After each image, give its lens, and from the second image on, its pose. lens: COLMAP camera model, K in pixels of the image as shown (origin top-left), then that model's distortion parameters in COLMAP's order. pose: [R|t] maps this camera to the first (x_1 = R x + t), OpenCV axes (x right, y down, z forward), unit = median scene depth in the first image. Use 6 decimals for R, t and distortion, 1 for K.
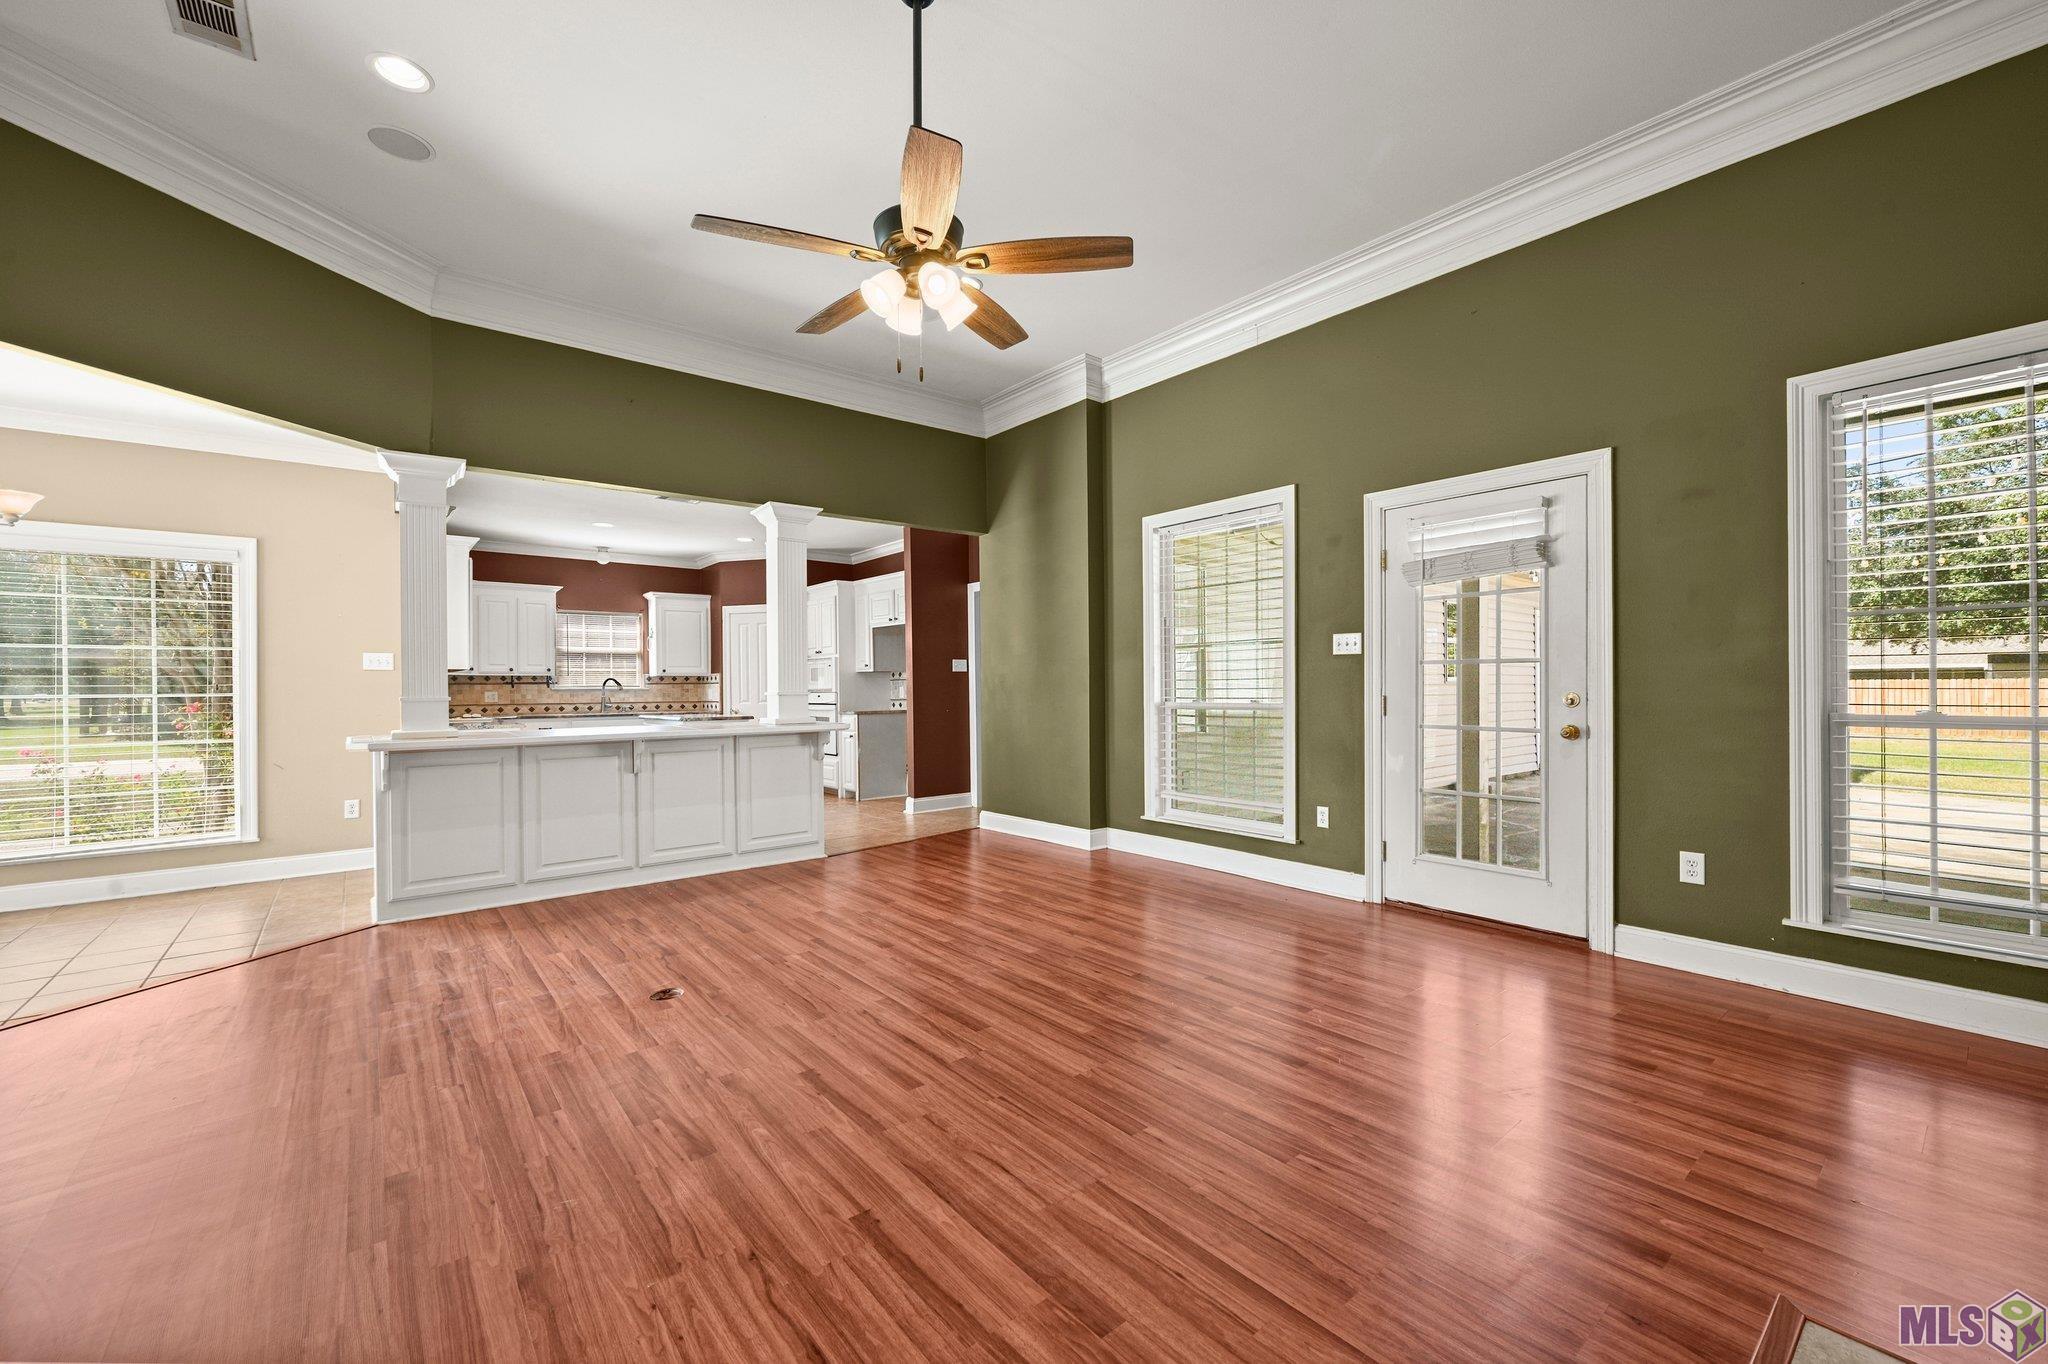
lens RADIAL K [[819.9, 0, 1026.2], [0, 819.9, 688.3], [0, 0, 1]] dist [-0.000762, 0.000340]
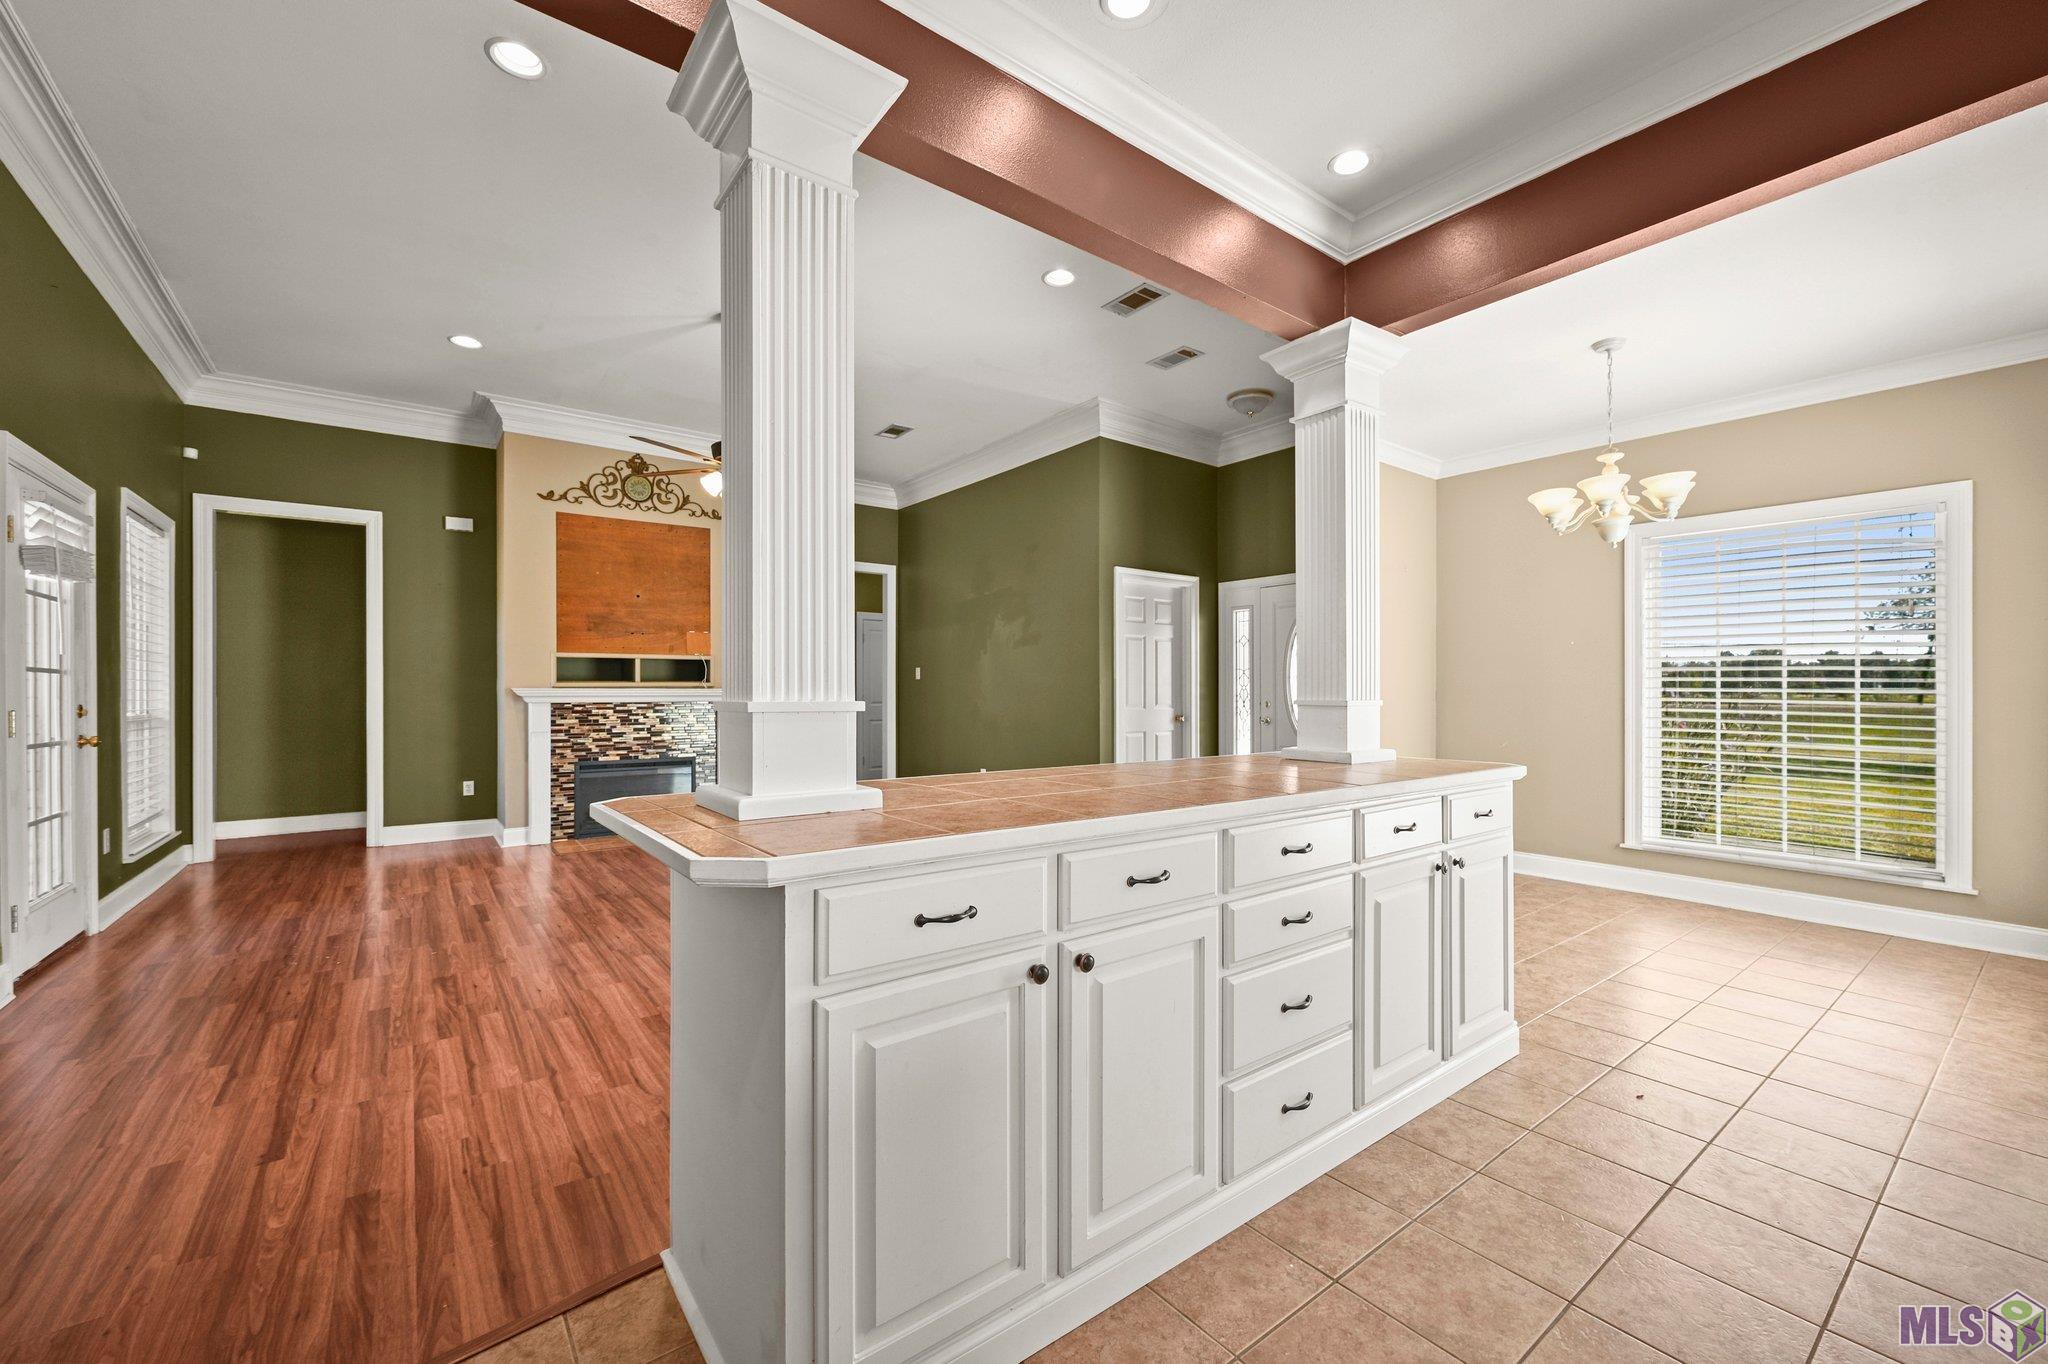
lens RADIAL K [[819.9, 0, 1025.1], [0, 819.9, 691.3], [0, 0, 1]] dist [-0.000762, 0.000340]
pose [[-0.999216, 0.008705, 0.038629, -0.582290], [0.008647, 0.999961, -0.001668, 0.001172], [-0.038642, -0.001332, -0.999252, 1.935504]]
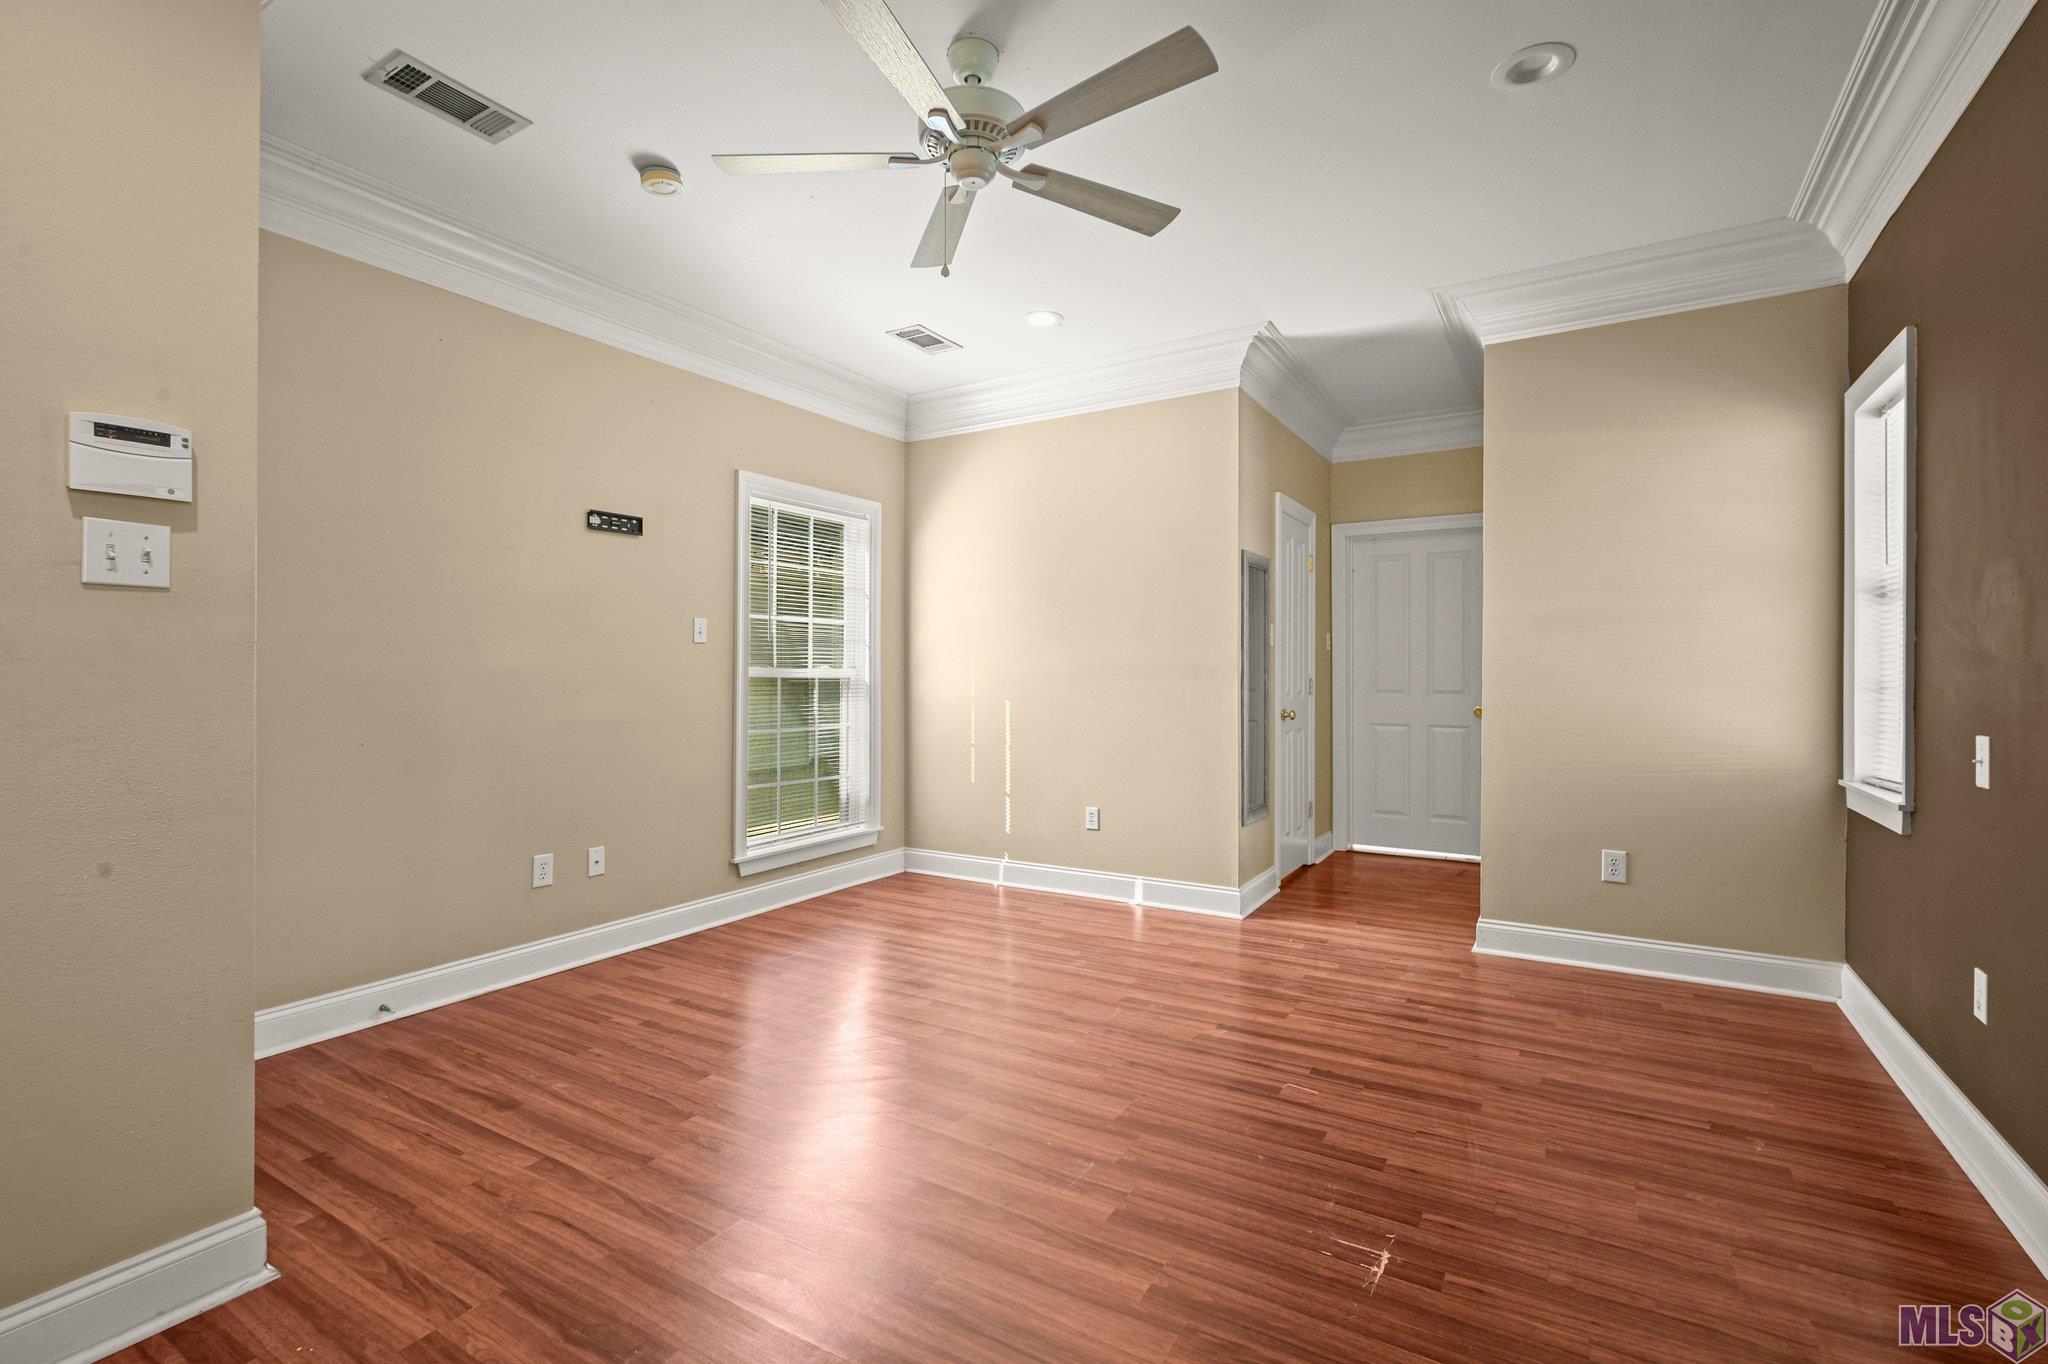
lens RADIAL K [[914.1, 0, 1017.6], [0, 914.1, 677.9], [0, 0, 1]] dist [0.001376, -0.002018]
pose [[0.945137, 0.006391, 0.326612, -0.030742], [-0.005916, 0.999980, -0.002447, 0.001010], [-0.326621, 0.000380, 0.945155, 0.723469]]
